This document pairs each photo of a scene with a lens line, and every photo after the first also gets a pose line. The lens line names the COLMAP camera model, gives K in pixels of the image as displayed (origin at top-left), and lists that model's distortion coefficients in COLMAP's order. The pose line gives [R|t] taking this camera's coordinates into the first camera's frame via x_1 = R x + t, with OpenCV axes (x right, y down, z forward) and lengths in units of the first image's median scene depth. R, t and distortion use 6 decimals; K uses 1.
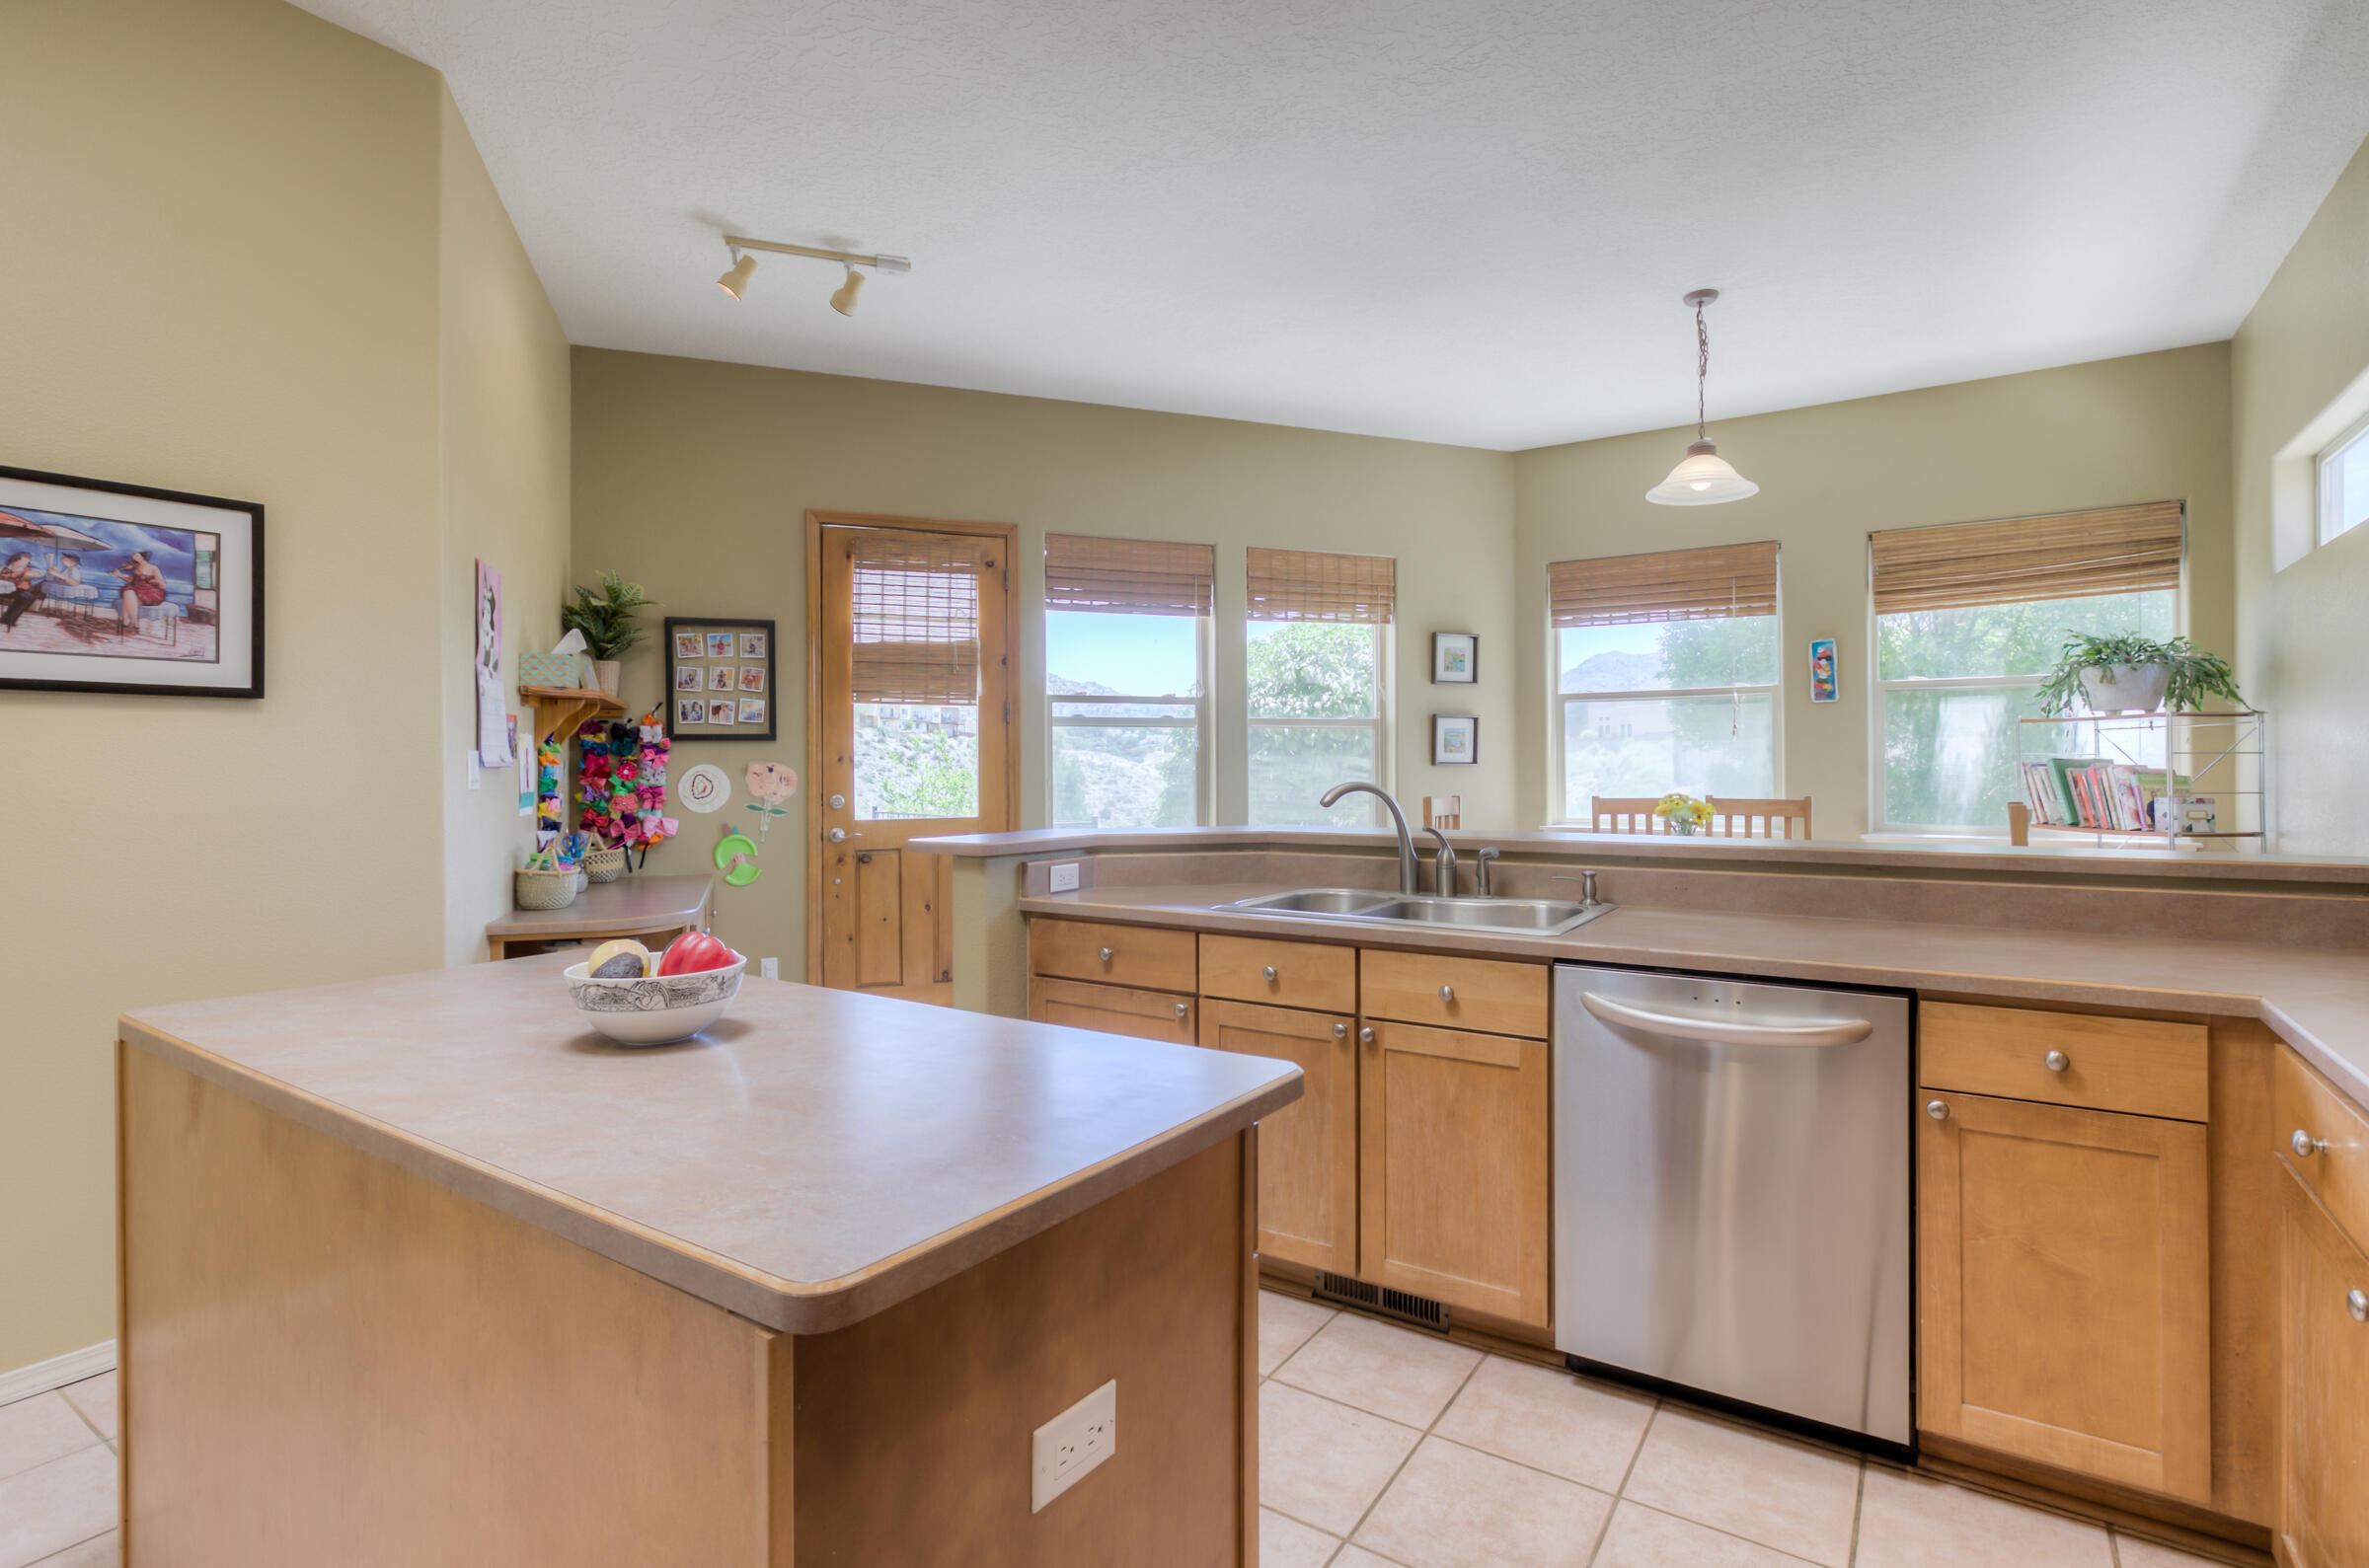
lens RADIAL K [[1111.6, 0, 1186.0], [0, 1111.6, 758.2], [0, 0, 1]] dist [0.002932, 0.000824]
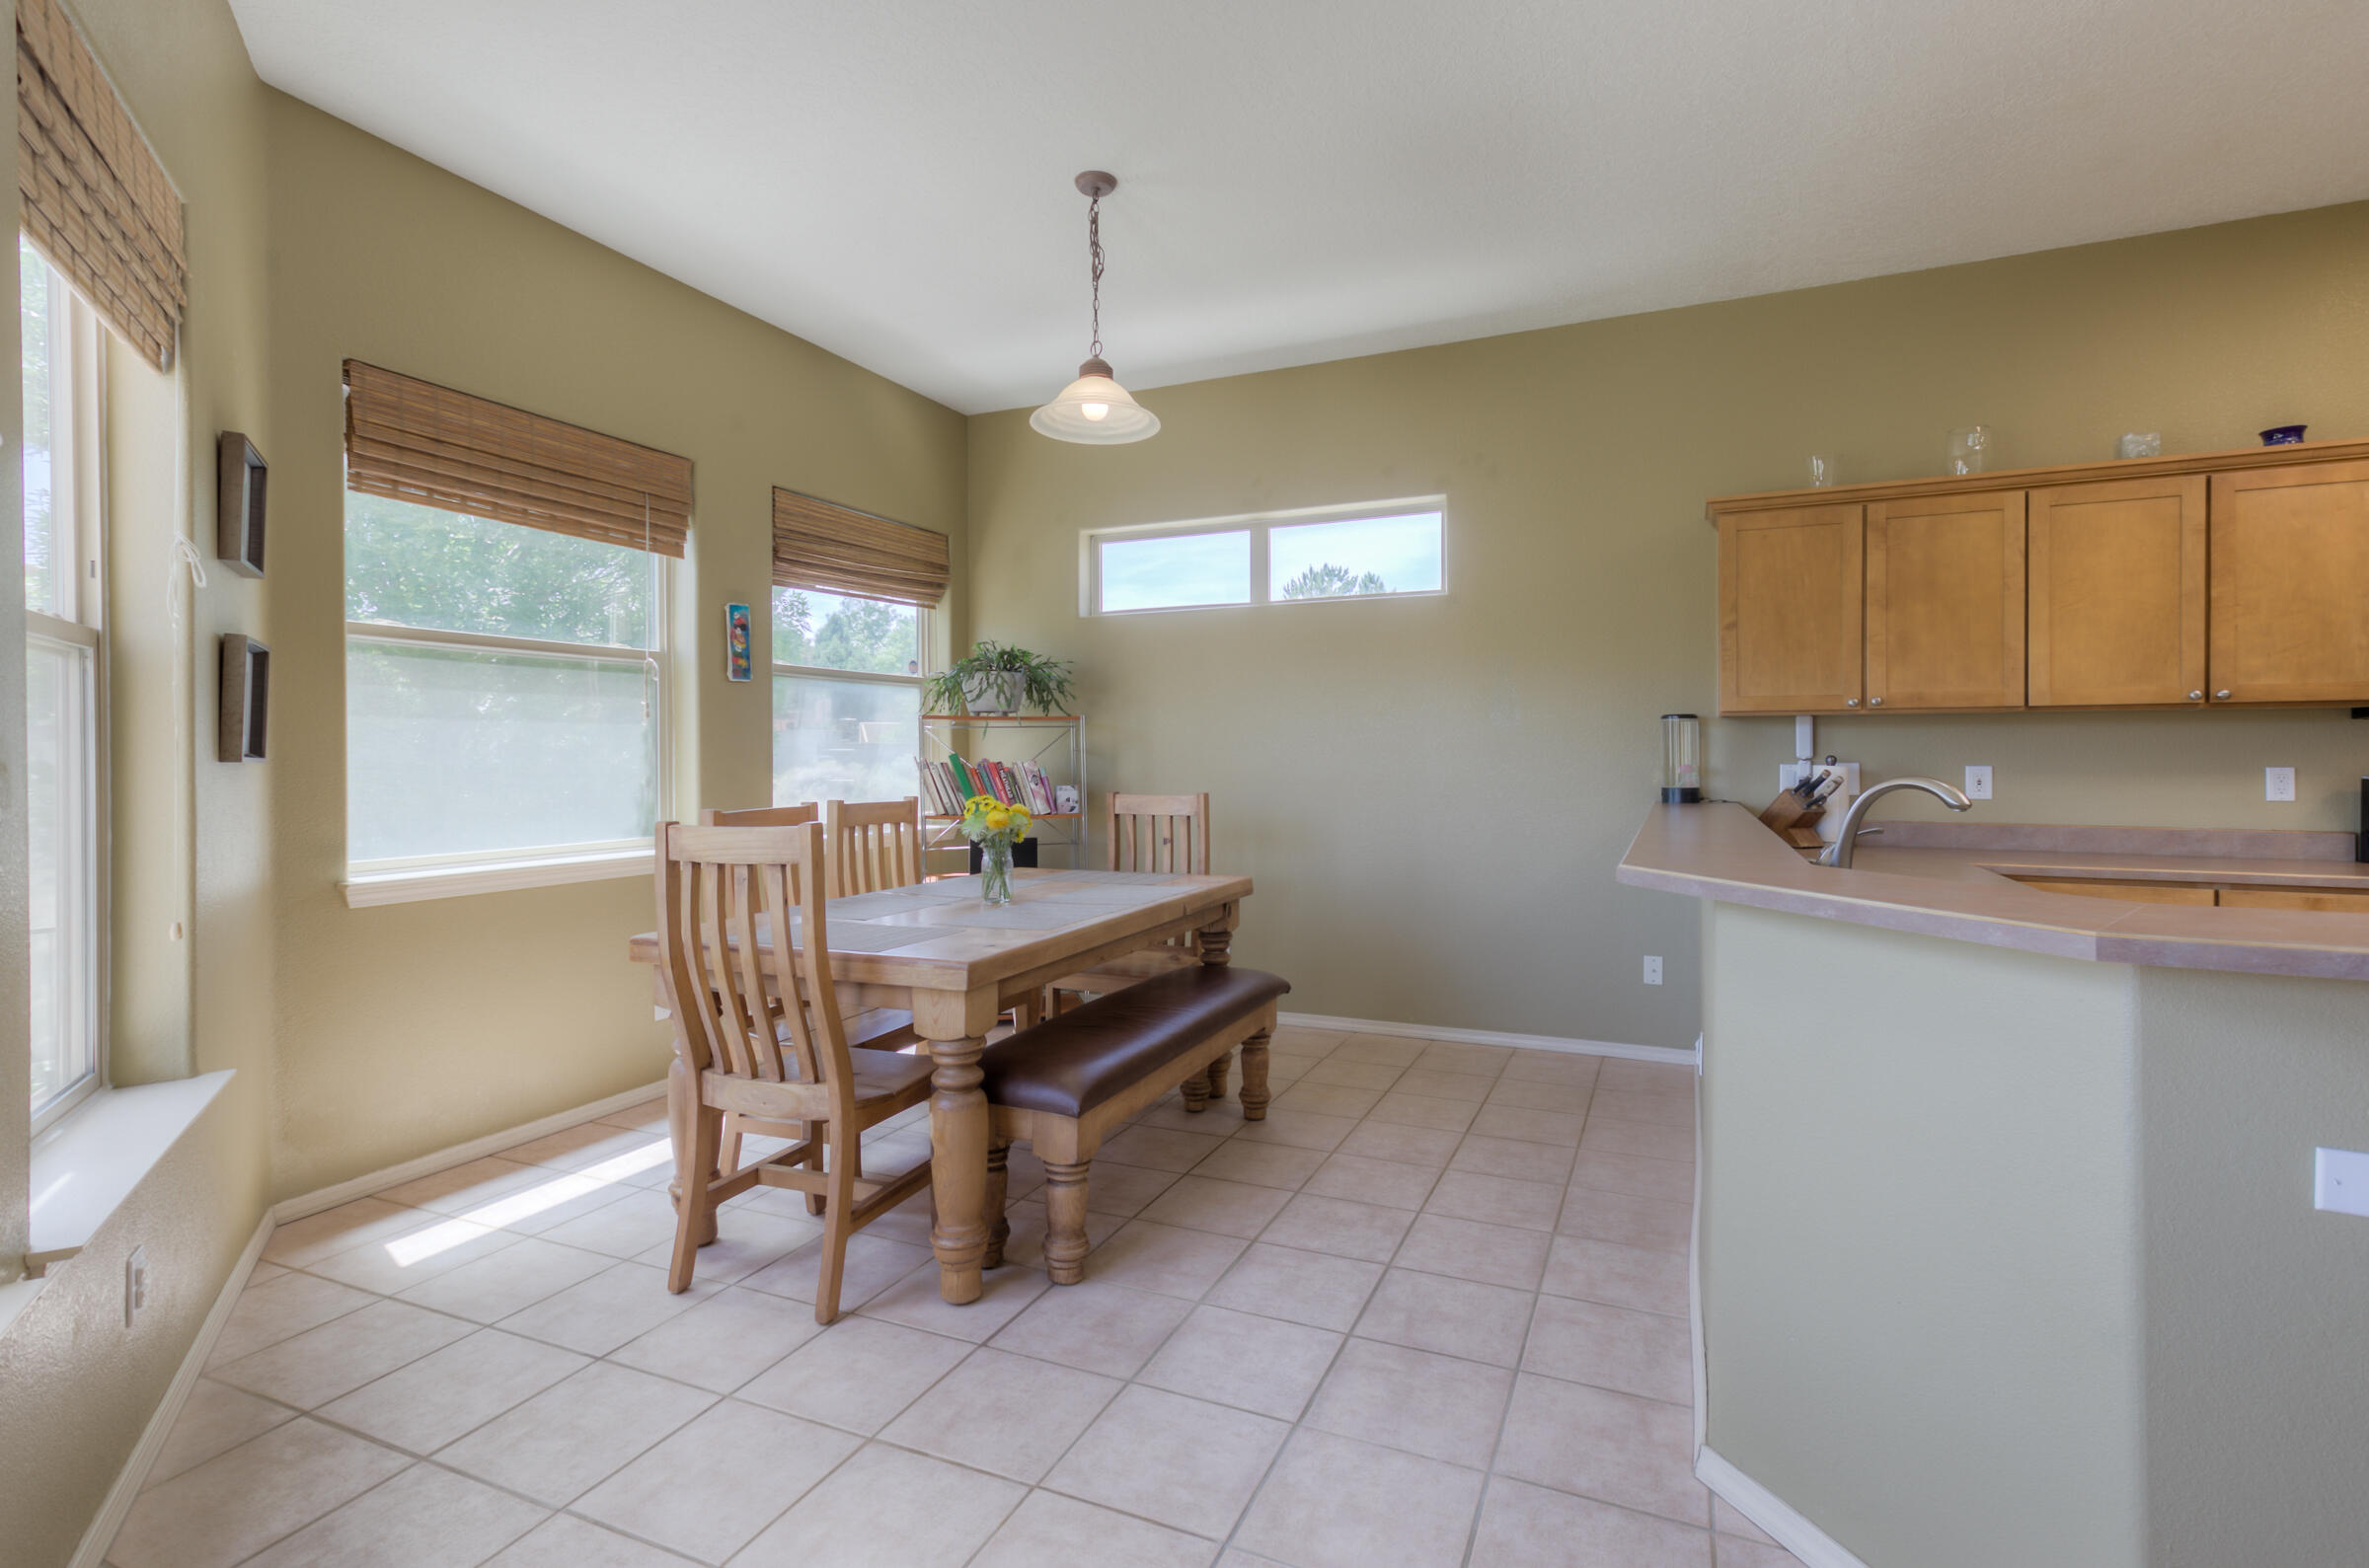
lens RADIAL K [[1111.6, 0, 1186.0], [0, 1111.6, 758.2], [0, 0, 1]] dist [0.002932, 0.000824]
pose [[-0.162312, 0.001174, 0.986739, -0.267151], [-0.002055, 0.999997, -0.001528, 0.004967], [-0.986737, -0.002276, -0.162309, 0.825047]]
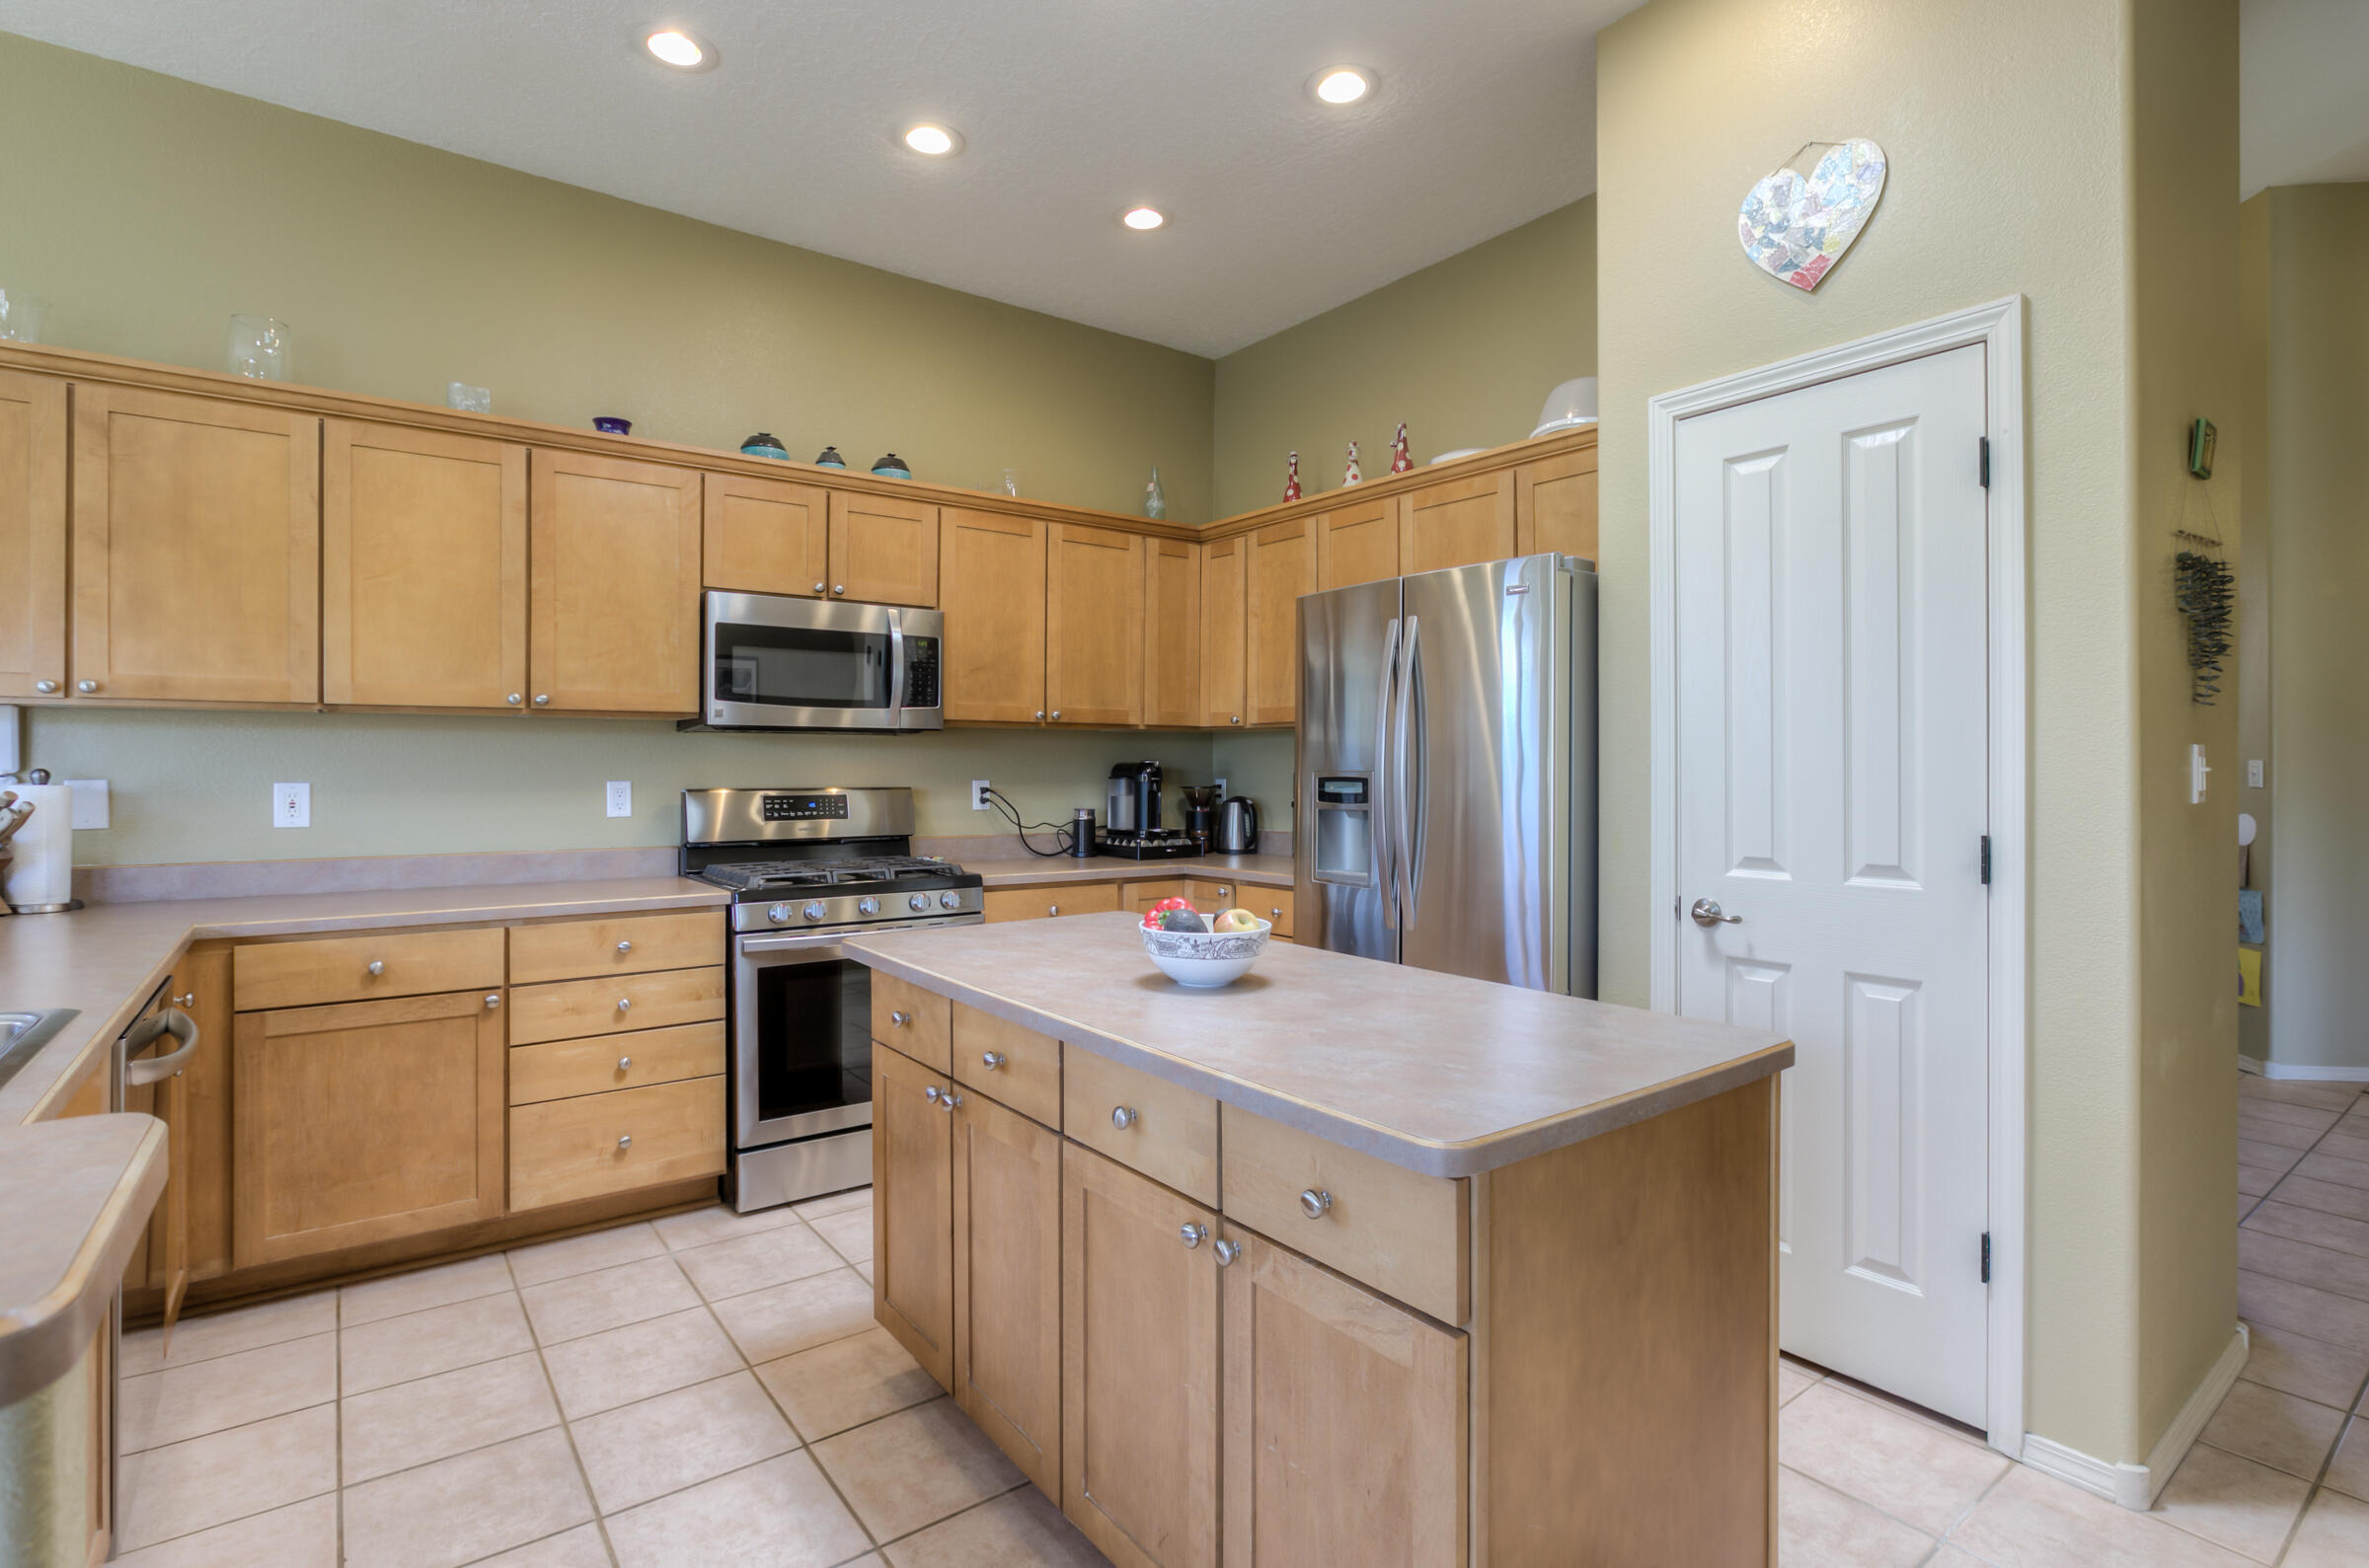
lens RADIAL K [[1129.2, 0, 1184.5], [0, 1129.2, 784.0], [0, 0, 1]] dist [-0.022827, 0.000760]
pose [[-0.944100, -0.001428, 0.329656, -0.225144], [0.002000, 0.999947, 0.010058, 0.003792], [-0.329653, 0.010155, -0.944047, 0.568671]]
